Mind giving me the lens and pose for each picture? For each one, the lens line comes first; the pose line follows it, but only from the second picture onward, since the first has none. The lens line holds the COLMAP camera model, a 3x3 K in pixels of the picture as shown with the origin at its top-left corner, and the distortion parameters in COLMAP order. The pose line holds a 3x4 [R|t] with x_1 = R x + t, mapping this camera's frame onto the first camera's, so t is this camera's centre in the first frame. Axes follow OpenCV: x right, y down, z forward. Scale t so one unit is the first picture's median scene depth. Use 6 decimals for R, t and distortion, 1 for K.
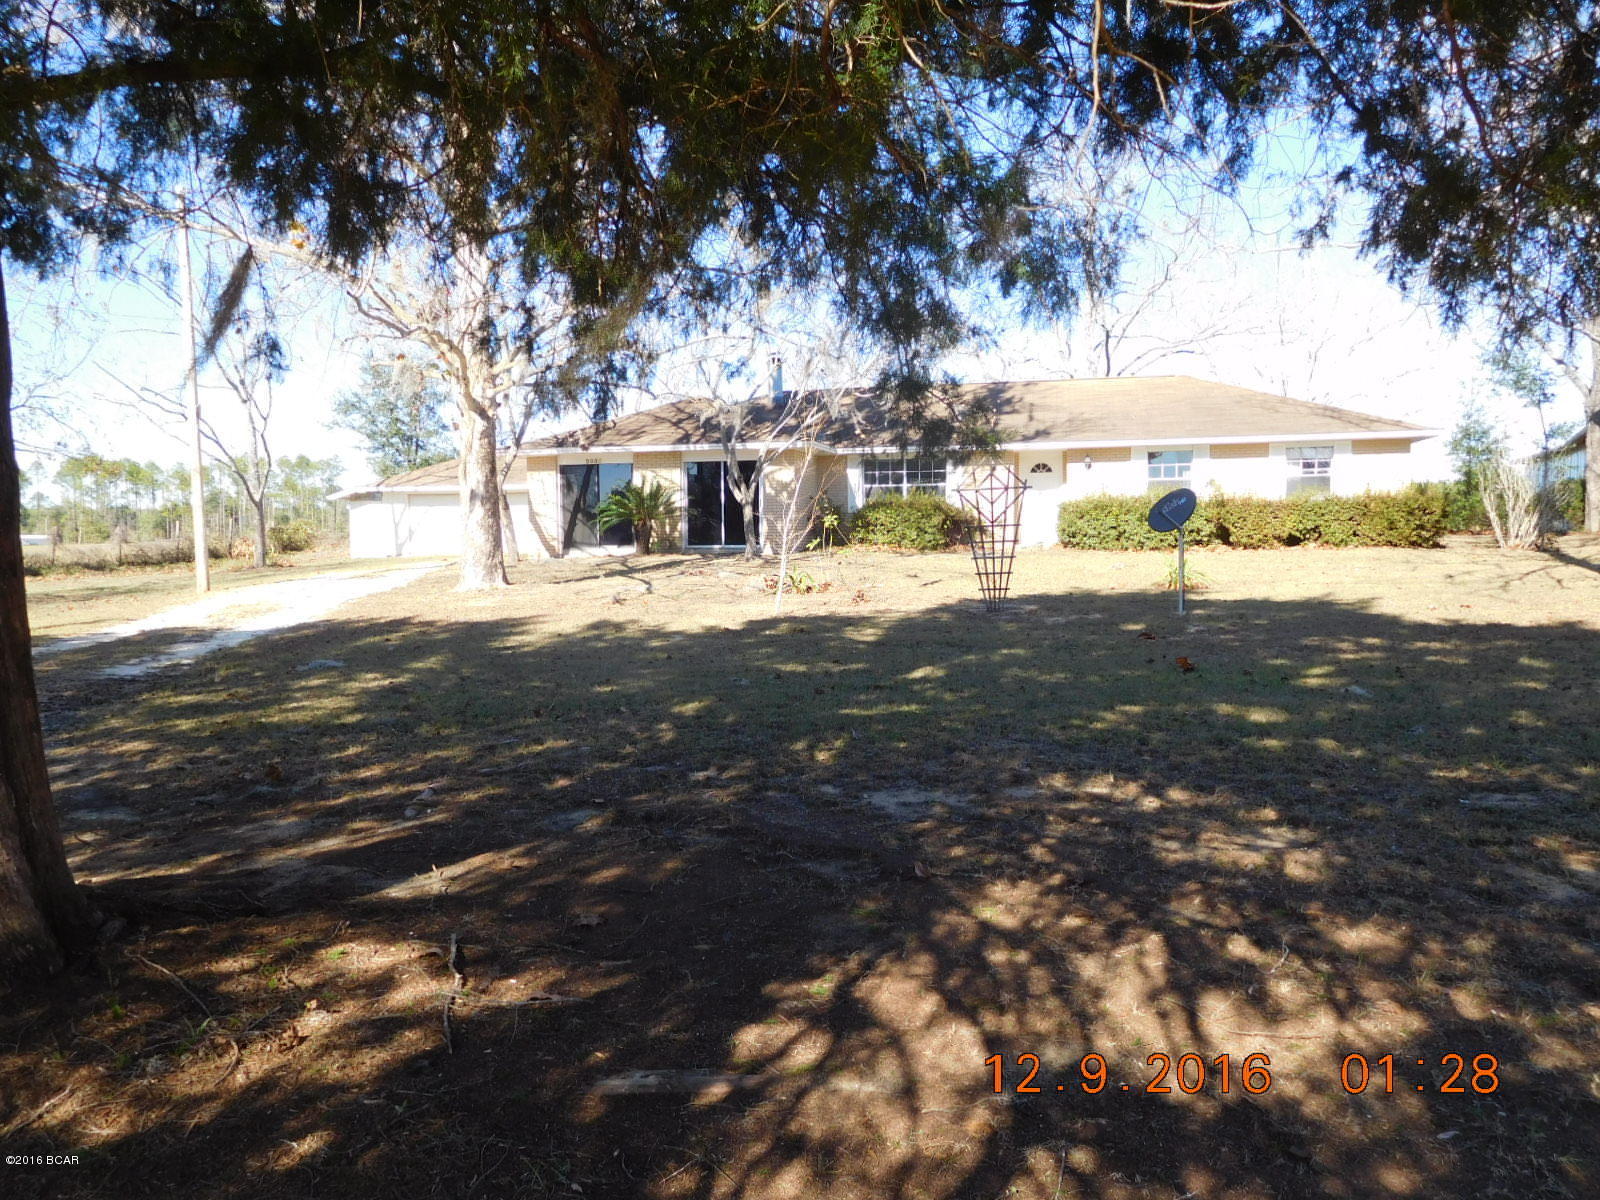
lens RADIAL K [[1188.5, 0, 805.1], [0, 1188.5, 598.1], [0, 0, 1]] dist [-0.010212, 0.012317]
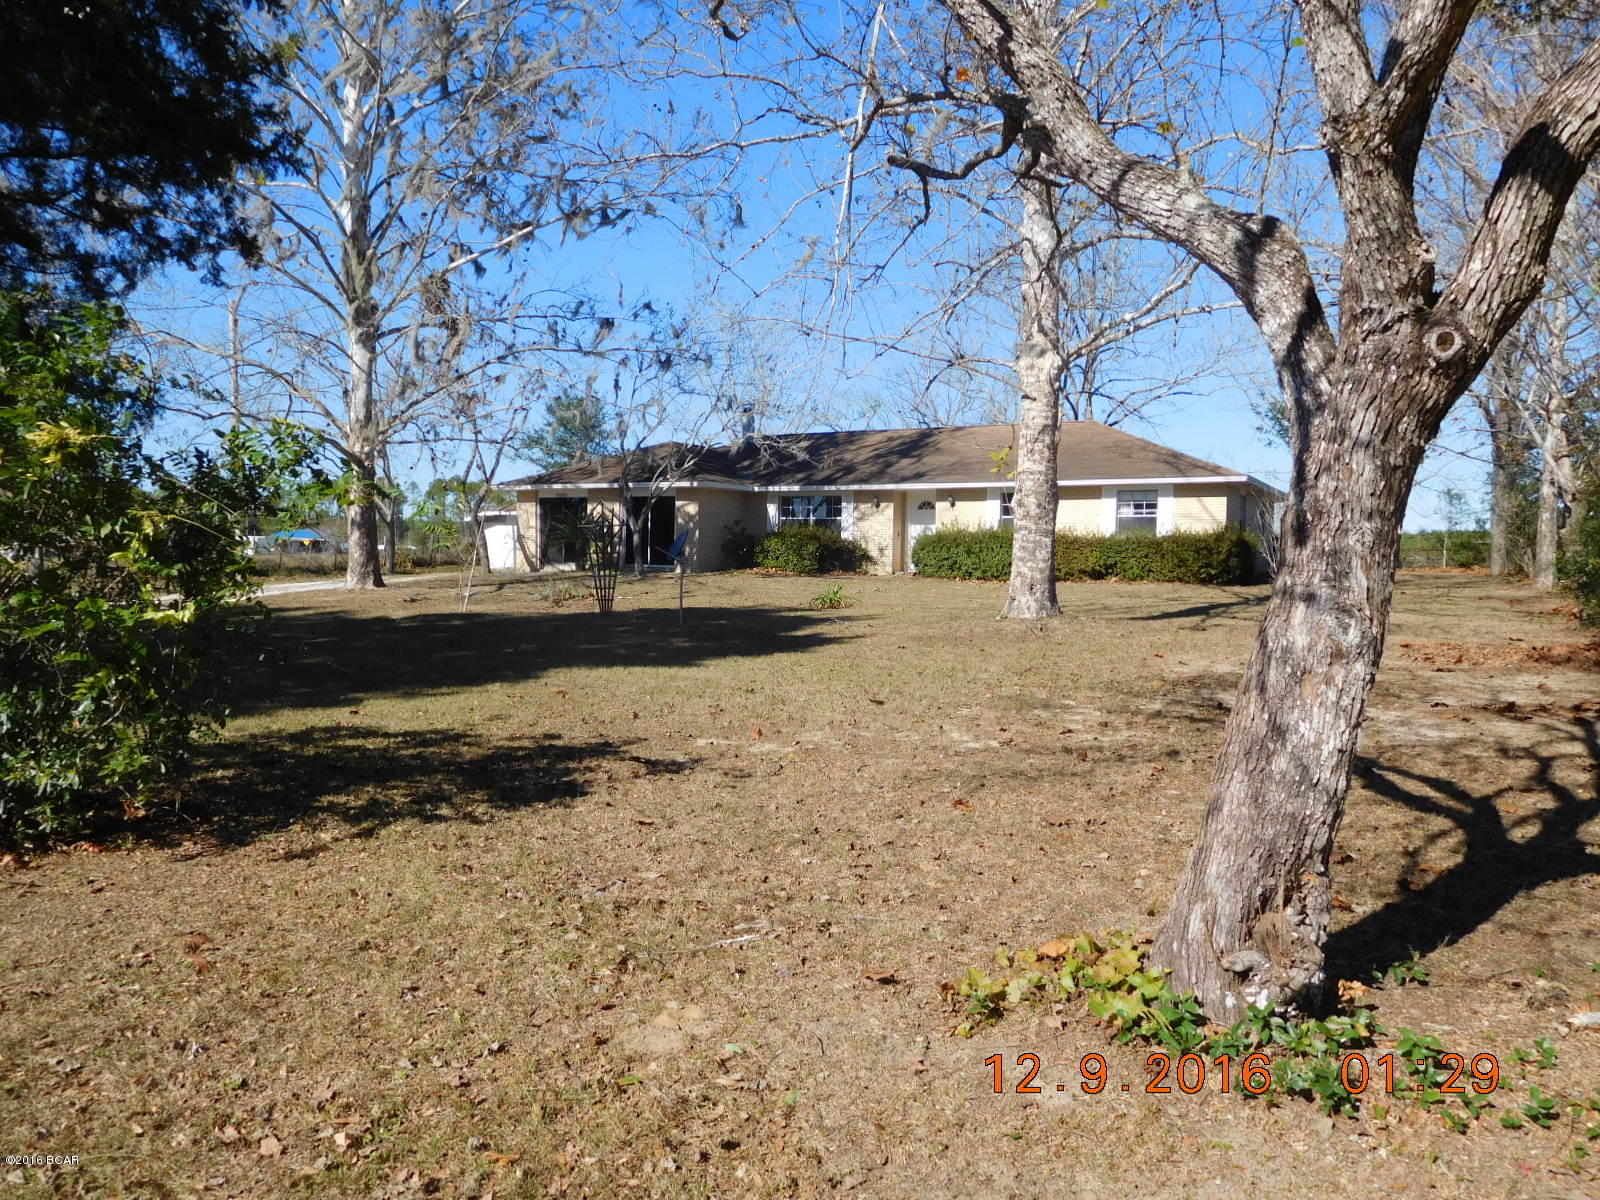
lens RADIAL K [[1188.5, 0, 793.5], [0, 1188.5, 601.3], [0, 0, 1]] dist [-0.010212, 0.012317]
pose [[0.958777, 0.036128, -0.281854, 0.418336], [-0.041086, 0.999087, -0.011699, 0.000933], [0.281174, 0.022797, 0.959386, -0.130292]]
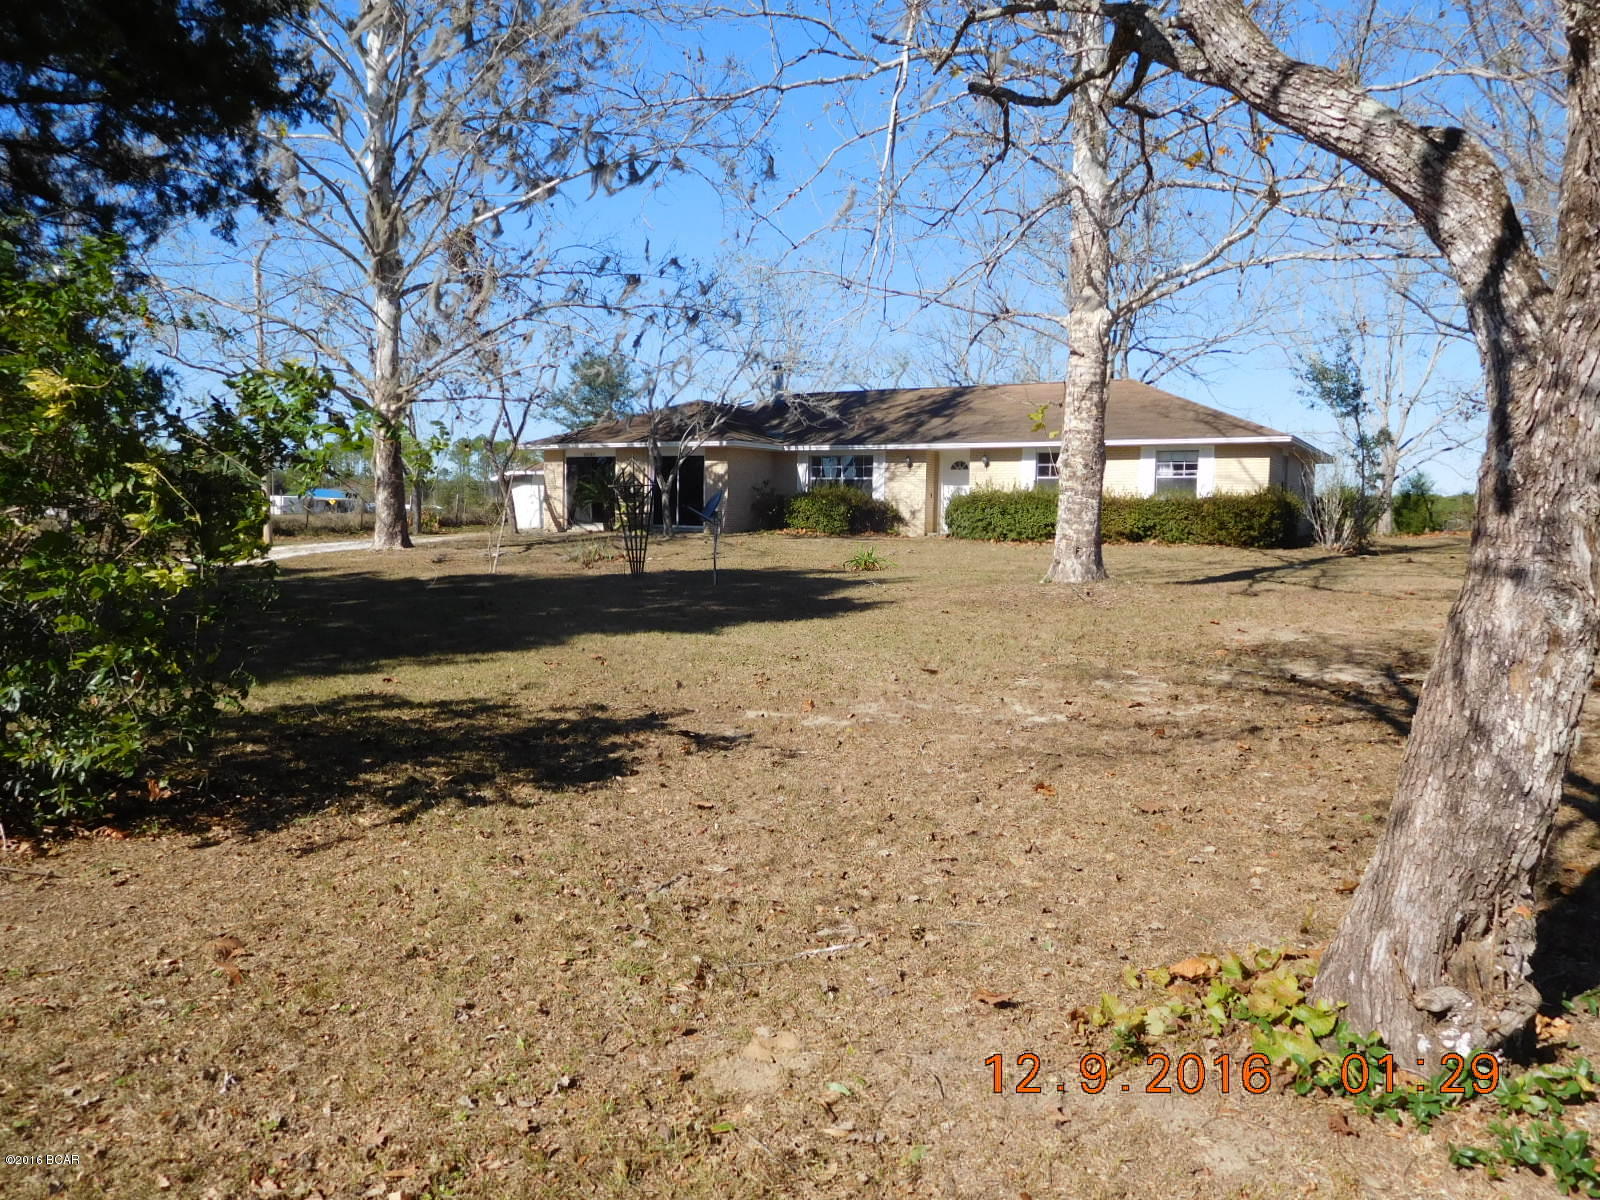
lens RADIAL K [[1188.5, 0, 795.8], [0, 1188.5, 600.2], [0, 0, 1]] dist [-0.010212, 0.012317]
pose [[0.953690, 0.048568, -0.296845, 0.406808], [-0.044229, 0.998794, 0.021321, -0.000045], [0.297522, -0.007204, 0.954688, -0.117858]]
